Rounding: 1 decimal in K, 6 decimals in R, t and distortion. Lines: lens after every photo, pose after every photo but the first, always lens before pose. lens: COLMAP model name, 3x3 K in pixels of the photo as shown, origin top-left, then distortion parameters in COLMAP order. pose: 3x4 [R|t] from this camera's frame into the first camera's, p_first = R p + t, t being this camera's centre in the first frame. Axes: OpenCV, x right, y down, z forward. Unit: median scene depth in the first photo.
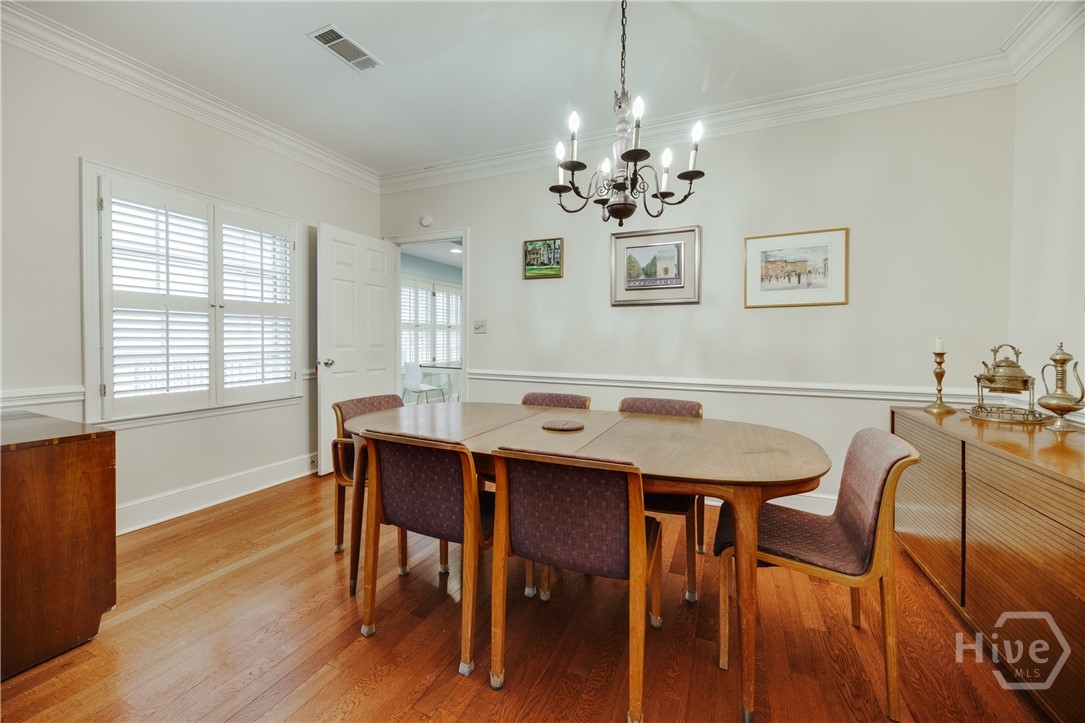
lens RADIAL K [[422.1, 0, 531.6], [0, 422.1, 340.0], [0, 0, 1]] dist [-0.001800, -0.000122]
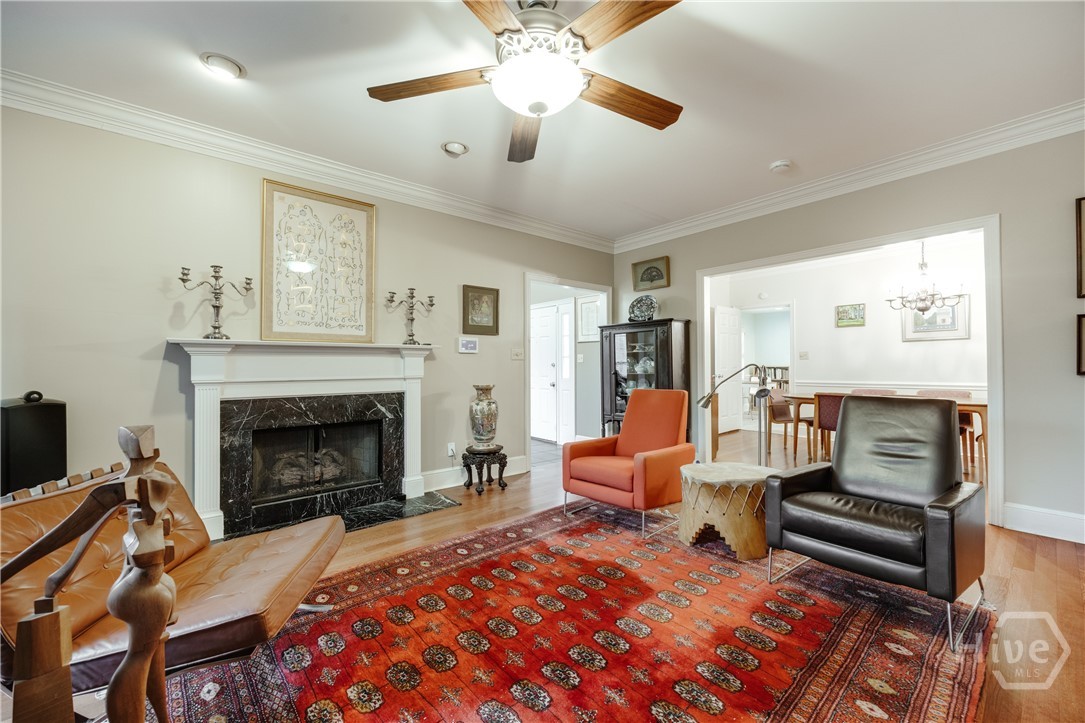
lens RADIAL K [[422.1, 0, 545.3], [0, 422.1, 361.8], [0, 0, 1]] dist [-0.001800, -0.000122]
pose [[0.902783, -0.017928, -0.429722, -0.404931], [0.010861, 0.999763, -0.018892, 0.017880], [0.429959, 0.012388, 0.902764, -1.223027]]
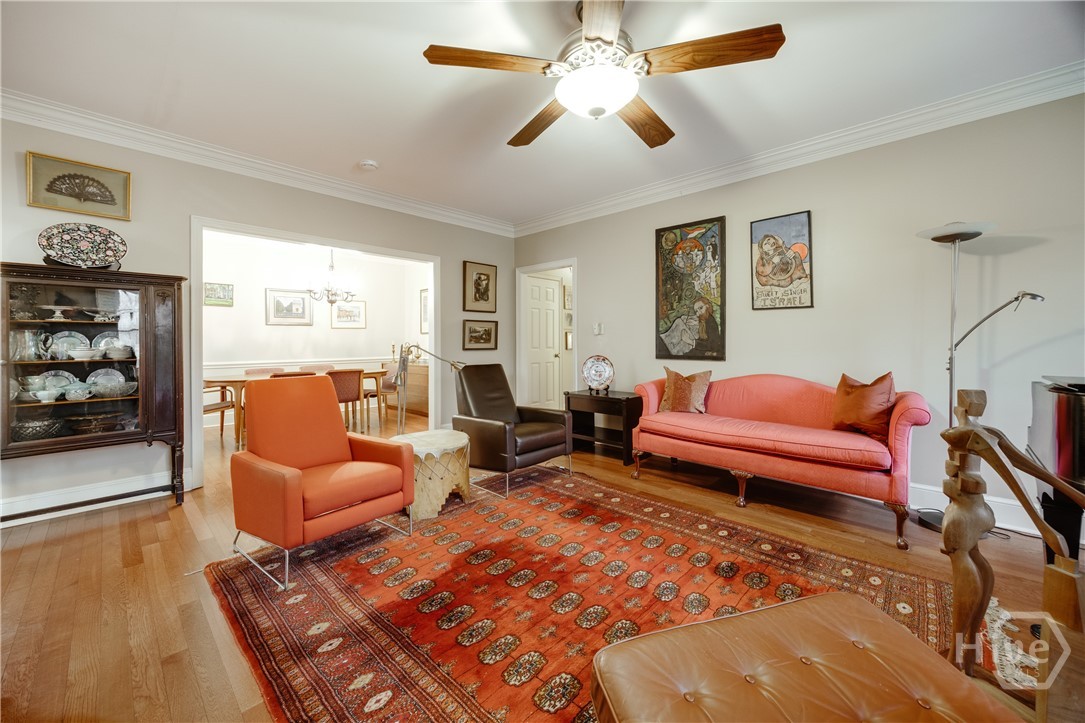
lens RADIAL K [[422.1, 0, 538.9], [0, 422.1, 338.9], [0, 0, 1]] dist [-0.001800, -0.000122]
pose [[0.339300, -0.001645, 0.940677, -1.251452], [0.012012, 0.999925, -0.002584, 0.003233], [-0.940601, 0.012176, 0.339294, -0.854851]]
